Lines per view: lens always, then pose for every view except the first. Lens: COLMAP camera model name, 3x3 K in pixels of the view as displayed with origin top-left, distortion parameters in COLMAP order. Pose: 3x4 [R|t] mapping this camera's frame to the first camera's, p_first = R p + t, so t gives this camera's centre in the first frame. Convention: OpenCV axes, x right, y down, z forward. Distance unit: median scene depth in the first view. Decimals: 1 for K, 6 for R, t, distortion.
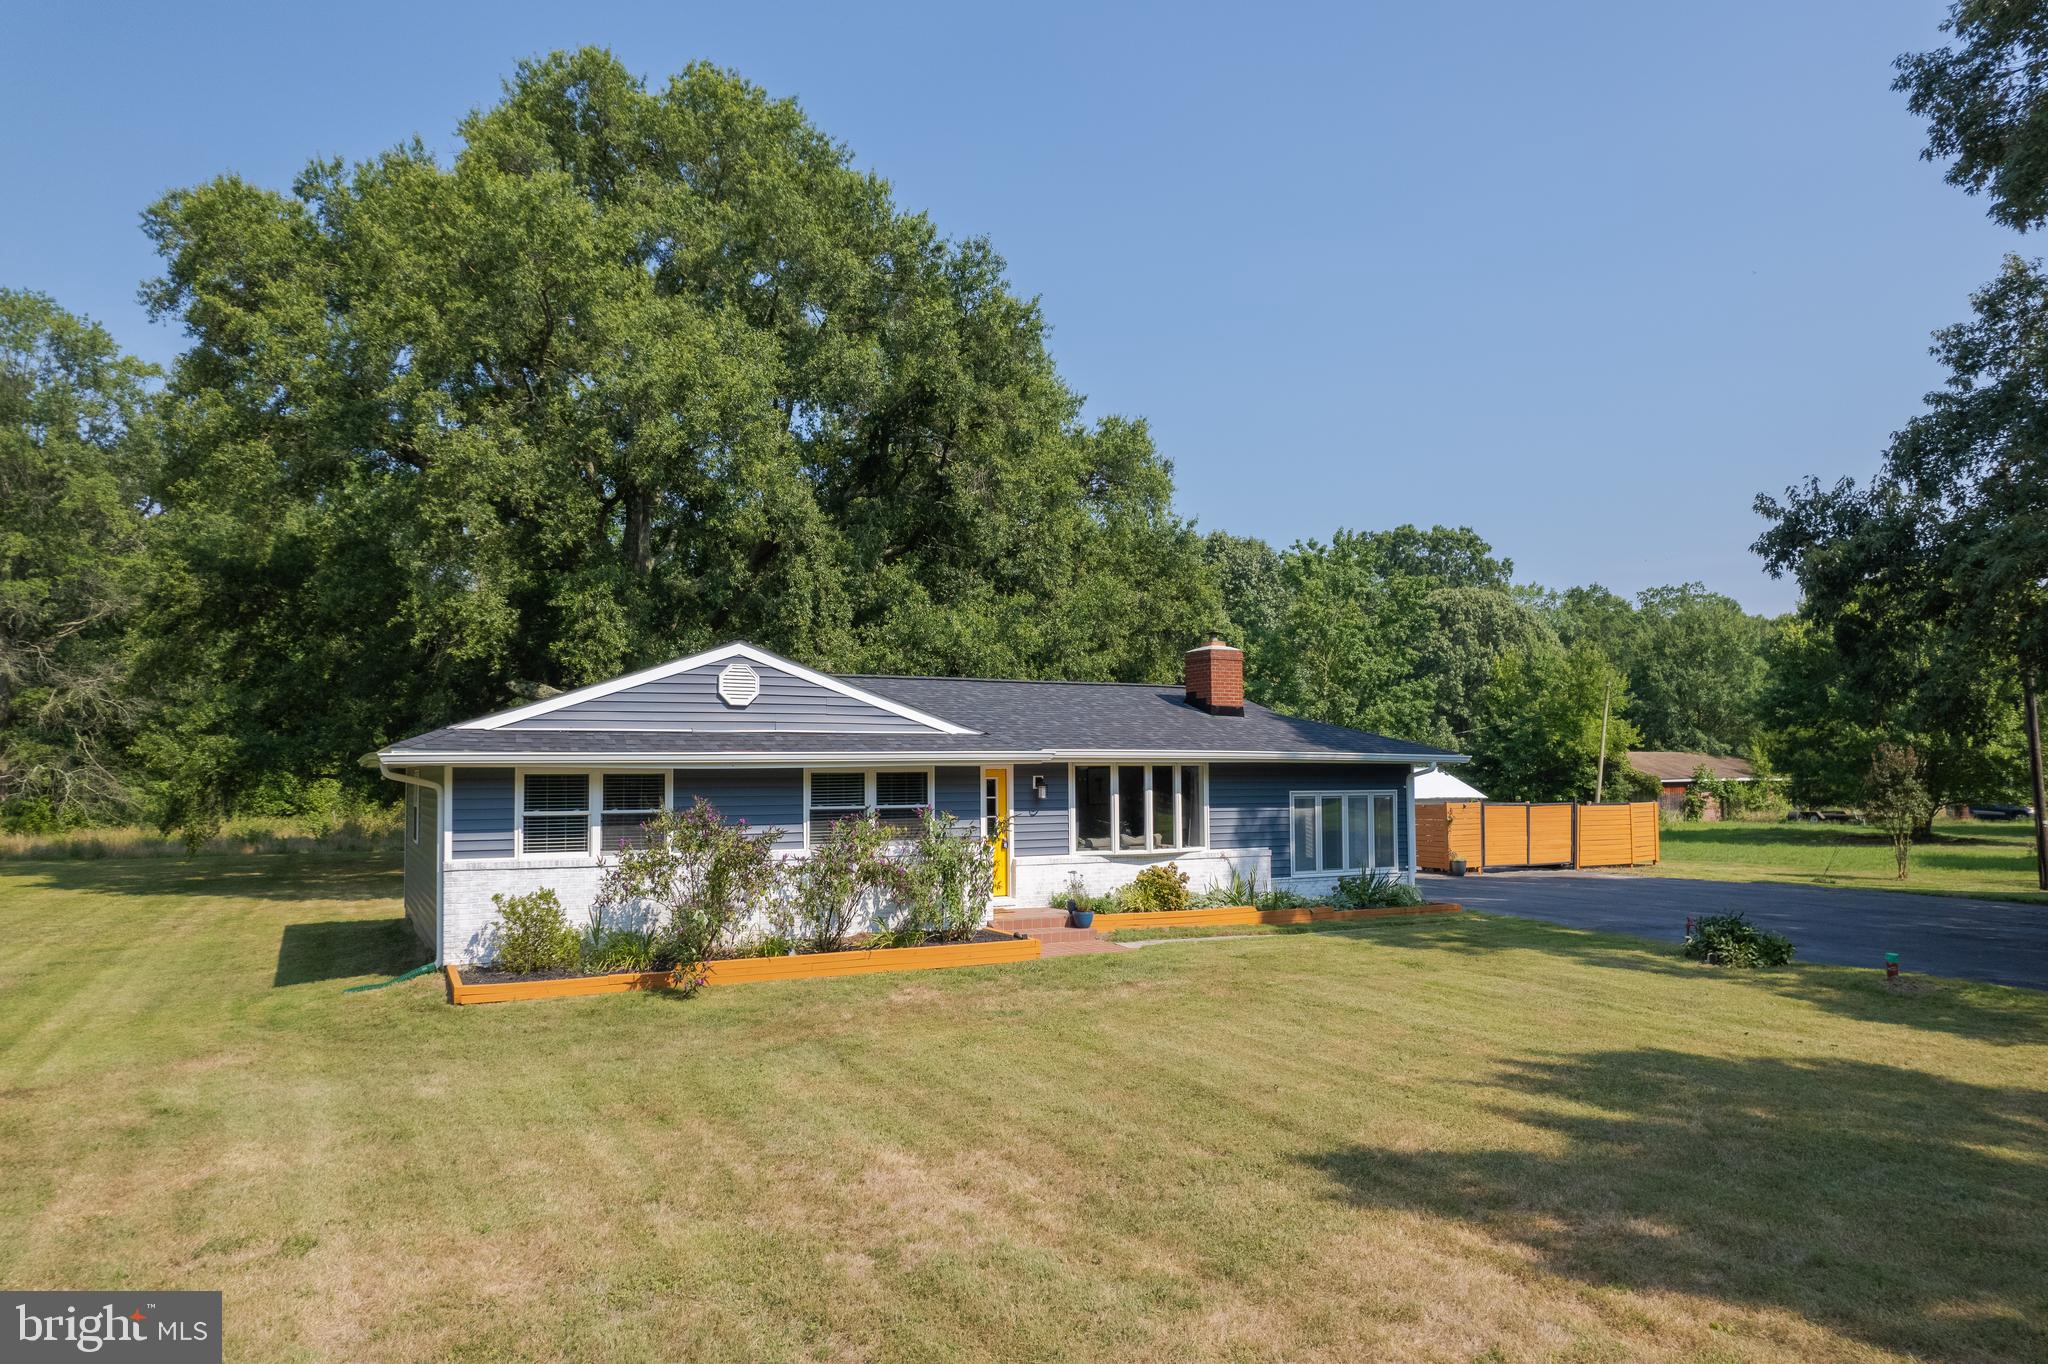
lens RADIAL K [[1329.6, 0, 1028.3], [0, 1329.6, 710.5], [0, 0, 1]] dist [-0.058007, 0.045913]
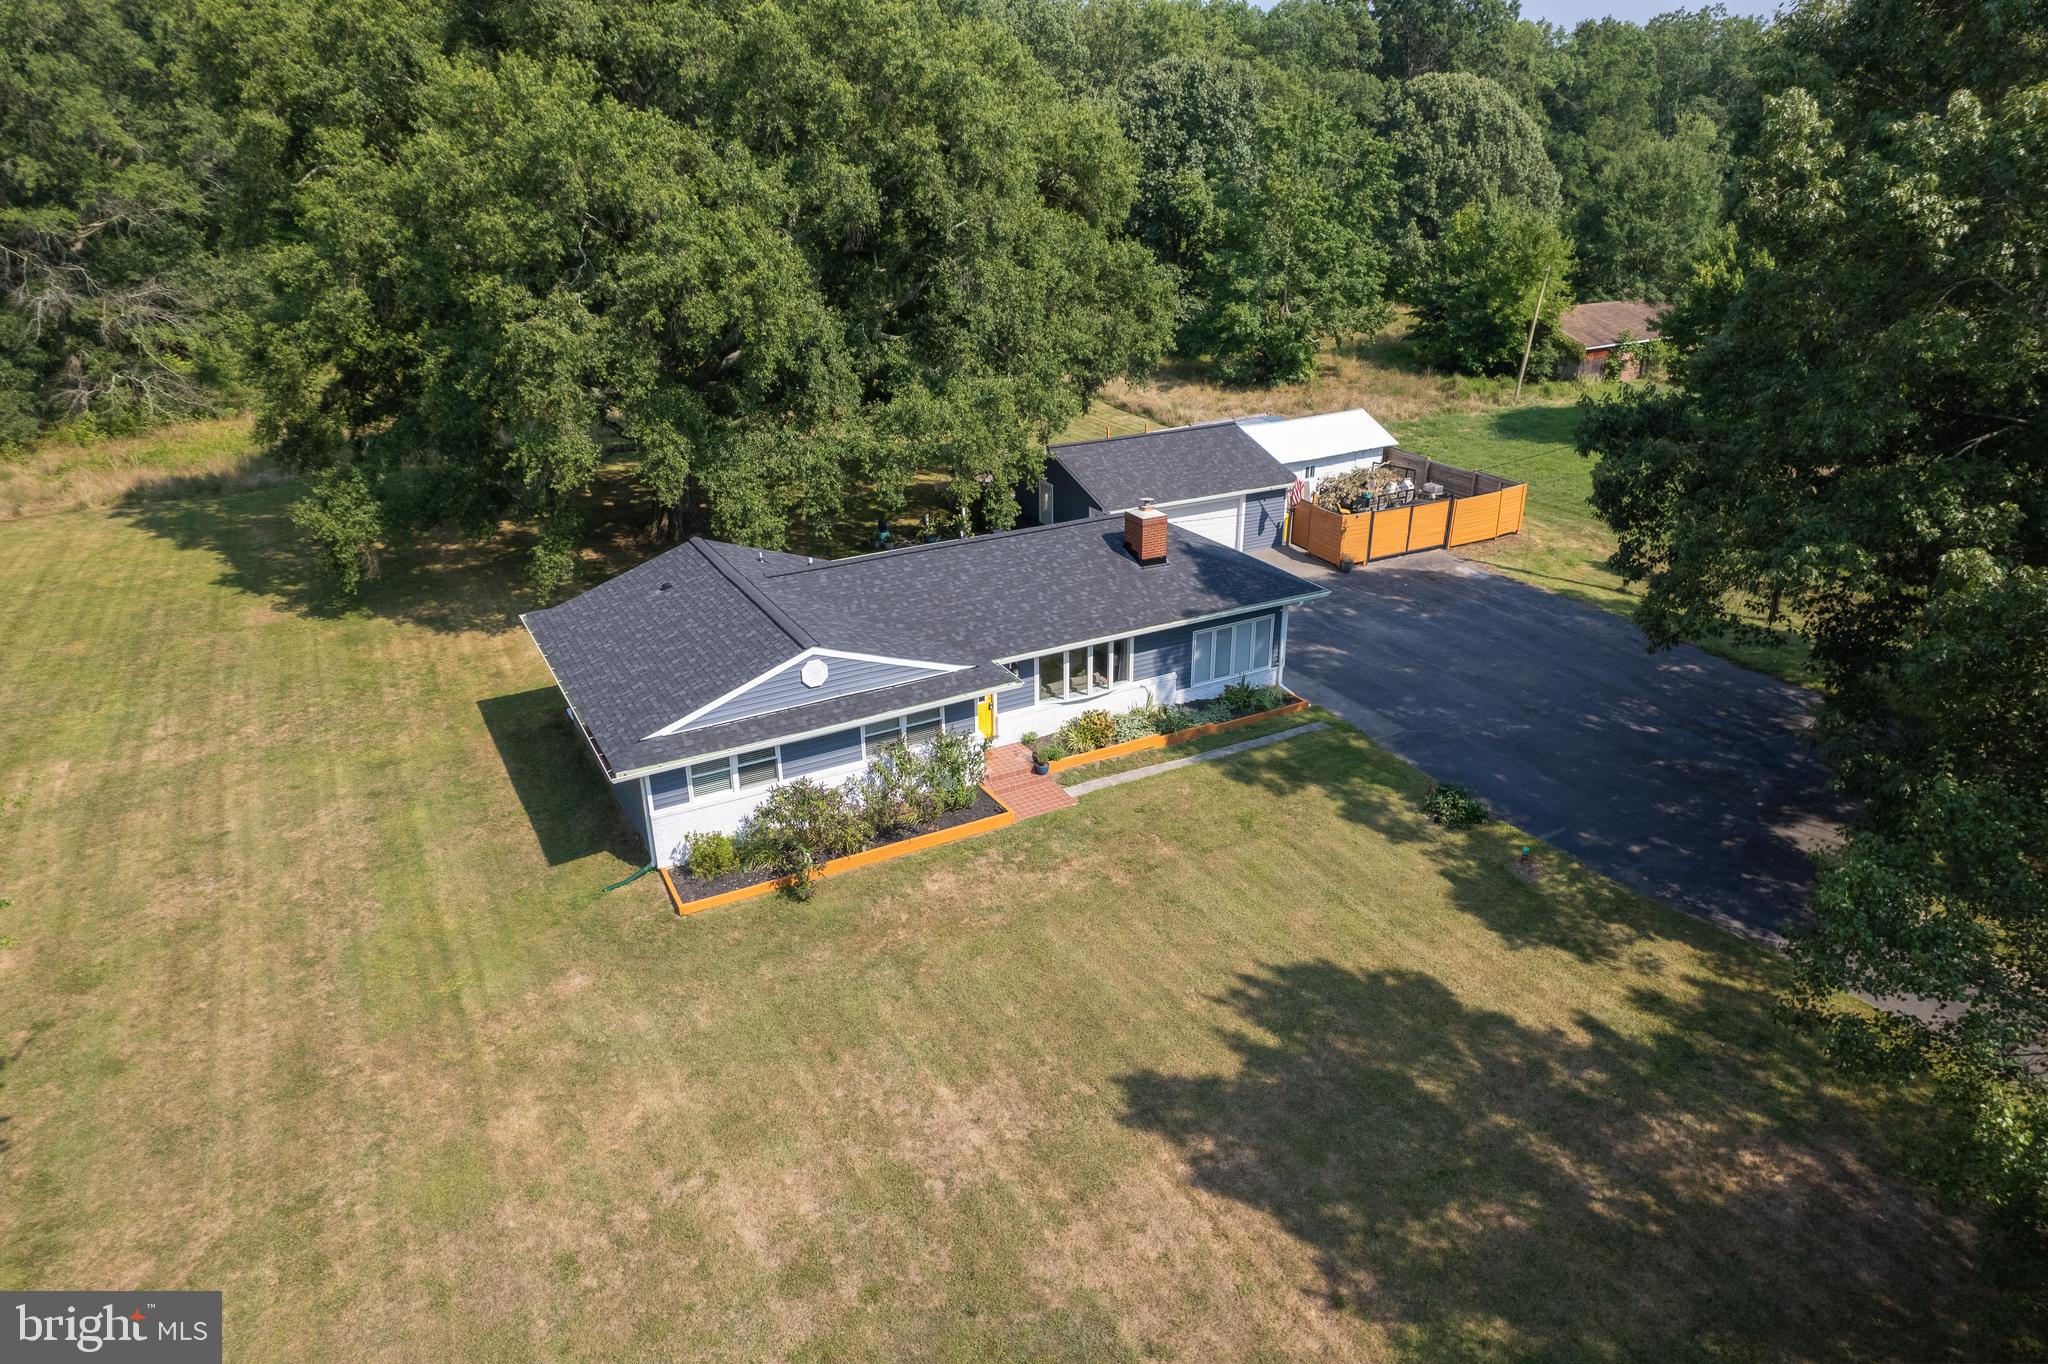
lens RADIAL K [[1325.7, 0, 1024.0], [0, 1325.7, 682.0], [0, 0, 1]] dist [-0.062530, 0.057279]
pose [[0.999948, -0.005429, 0.008636, 0.006534], [0.001059, 0.897294, 0.441431, -0.529533], [-0.010146, -0.441399, 0.897253, -0.286767]]
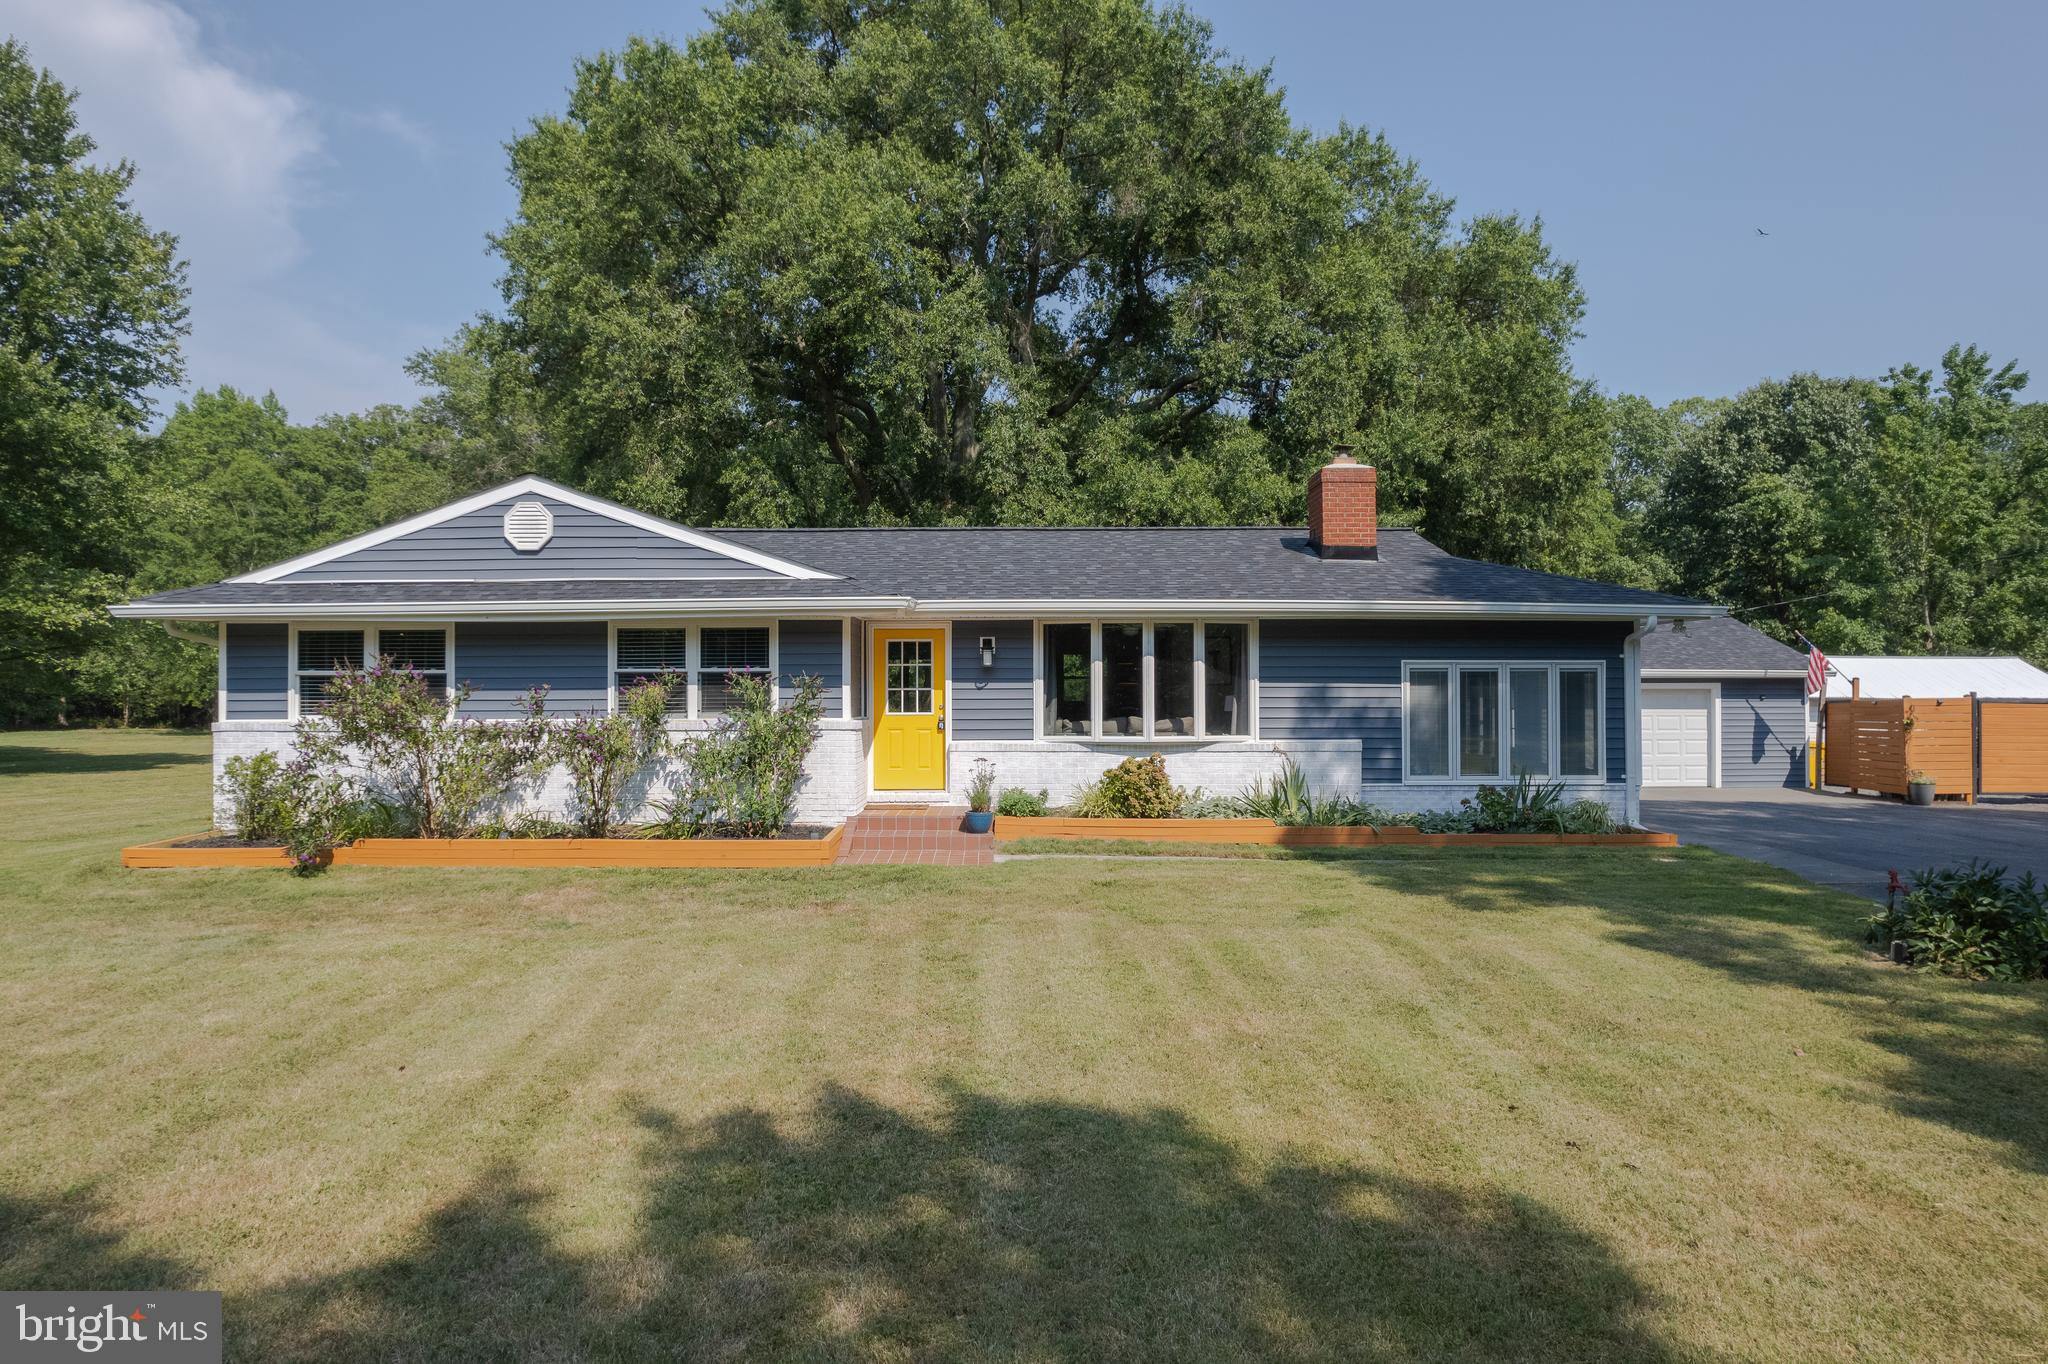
lens RADIAL K [[1325.7, 0, 1024.0], [0, 1325.7, 682.0], [0, 0, 1]] dist [-0.062530, 0.057279]
pose [[0.882104, -0.002129, -0.471050, 0.363450], [0.020845, 0.999187, 0.034518, 0.045814], [0.470593, -0.040267, 0.881431, 0.307516]]
